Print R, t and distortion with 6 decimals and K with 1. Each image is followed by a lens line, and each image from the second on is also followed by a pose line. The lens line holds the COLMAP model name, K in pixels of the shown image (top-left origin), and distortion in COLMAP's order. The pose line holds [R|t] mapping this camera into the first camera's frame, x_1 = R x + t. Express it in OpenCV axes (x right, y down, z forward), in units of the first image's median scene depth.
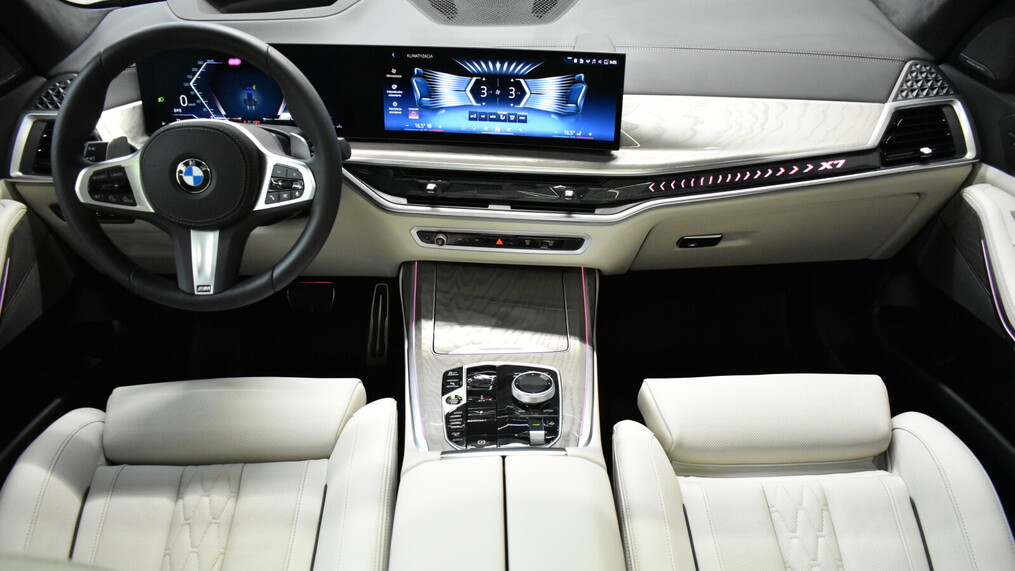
lens RADIAL K [[782.2, 0, 507.5], [0, 782.2, 285.5], [0, 0, 1]] dist [-0.011105, -0.000192]
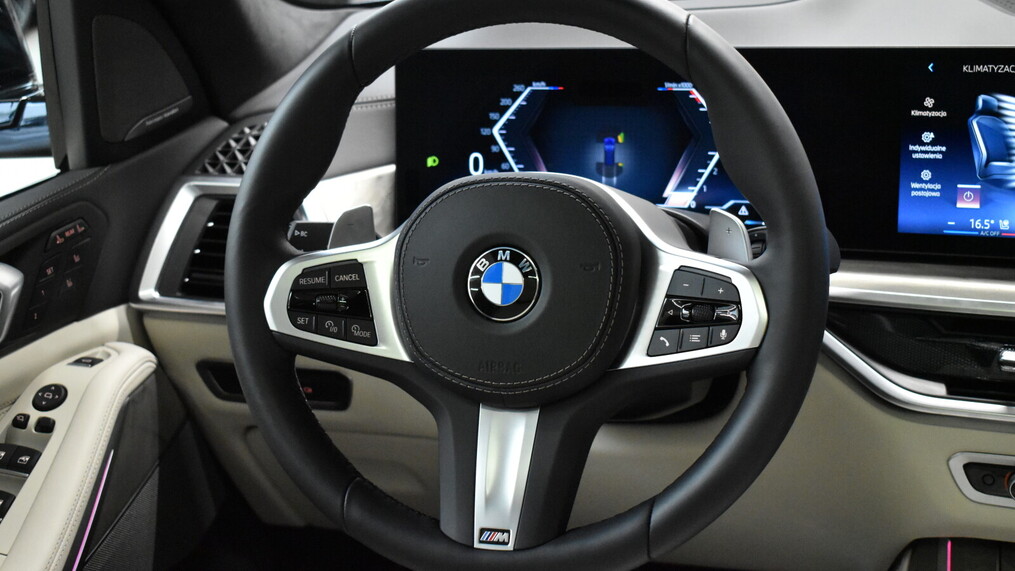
lens RADIAL K [[1538.5, 0, 507.5], [0, 1538.5, 285.5], [0, 0, 1]] dist [-0.011933, -0.053416]
pose [[0.951679, 0.032529, -0.305367, -0.103397], [-0.105793, 0.968234, -0.226565, 0.053305], [0.288297, 0.247923, 0.924889, 0.139651]]
